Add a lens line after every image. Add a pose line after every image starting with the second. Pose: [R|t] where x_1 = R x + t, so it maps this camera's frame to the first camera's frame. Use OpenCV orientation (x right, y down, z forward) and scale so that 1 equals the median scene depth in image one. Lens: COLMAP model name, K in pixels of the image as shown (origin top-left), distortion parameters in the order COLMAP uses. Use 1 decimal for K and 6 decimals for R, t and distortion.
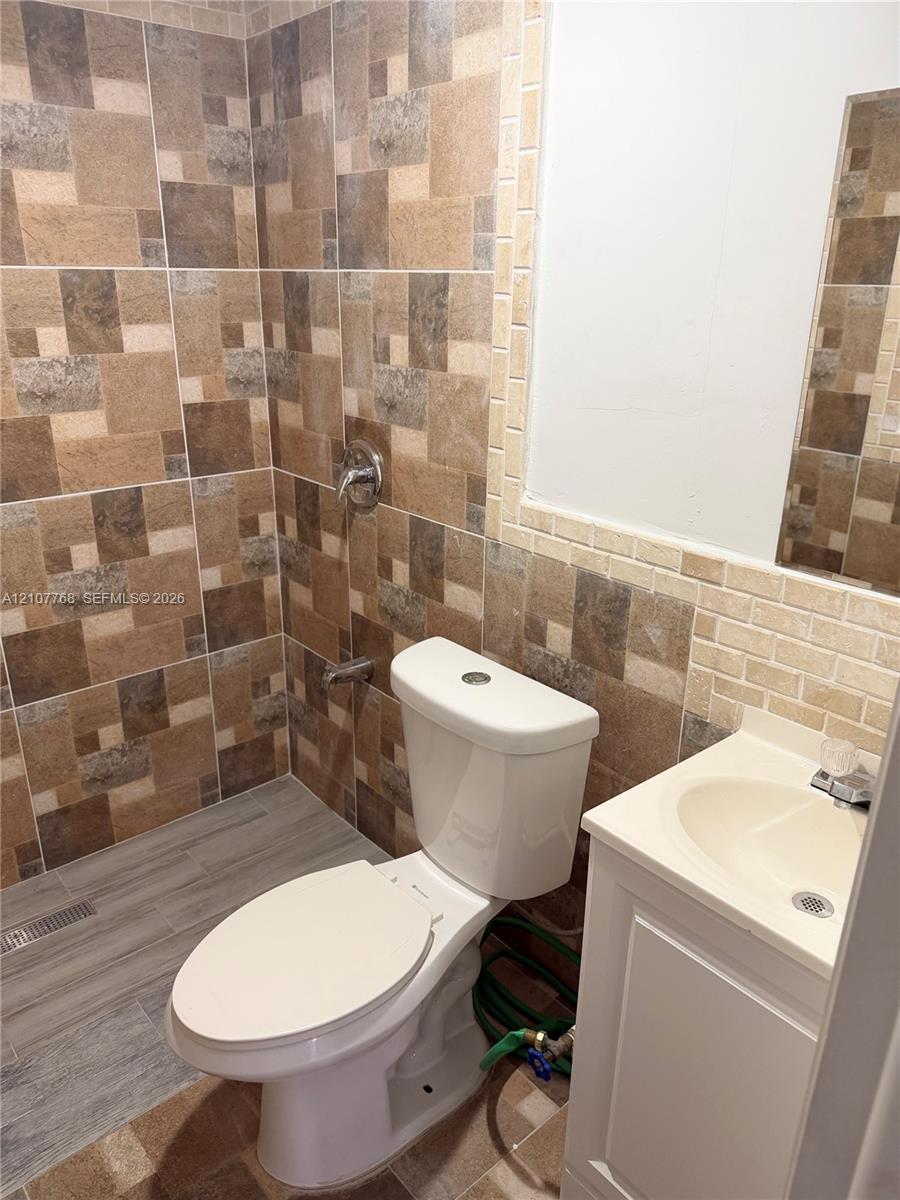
lens RADIAL K [[842.9, 0, 438.3], [0, 842.9, 597.7], [0, 0, 1]] dist [0.048723, -0.065660]
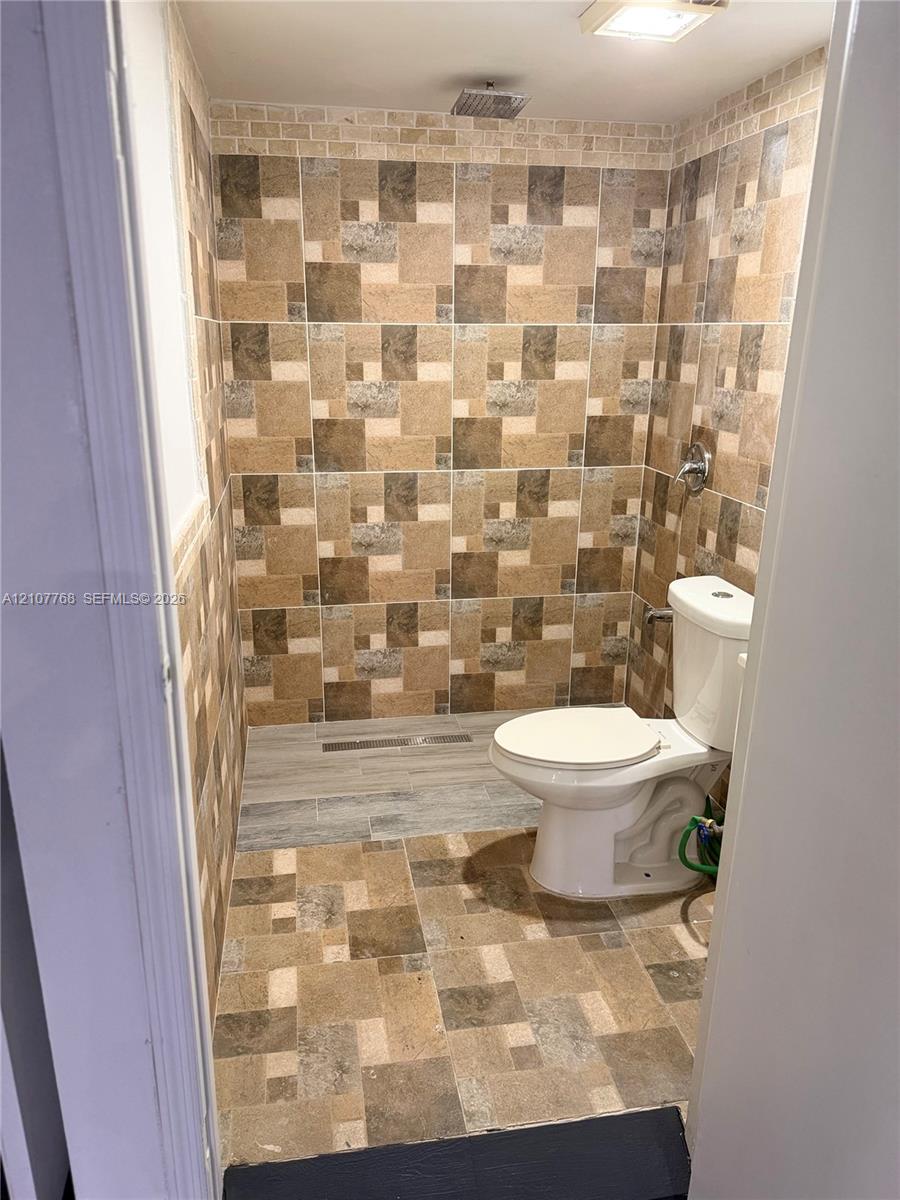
lens RADIAL K [[842.9, 0, 418.9], [0, 842.9, 614.0], [0, 0, 1]] dist [0.048723, -0.065660]
pose [[0.849519, 0.161142, -0.502345, 0.263790], [-0.183508, 0.983005, 0.004996, 0.169180], [0.494613, 0.087940, 0.864653, -0.414593]]
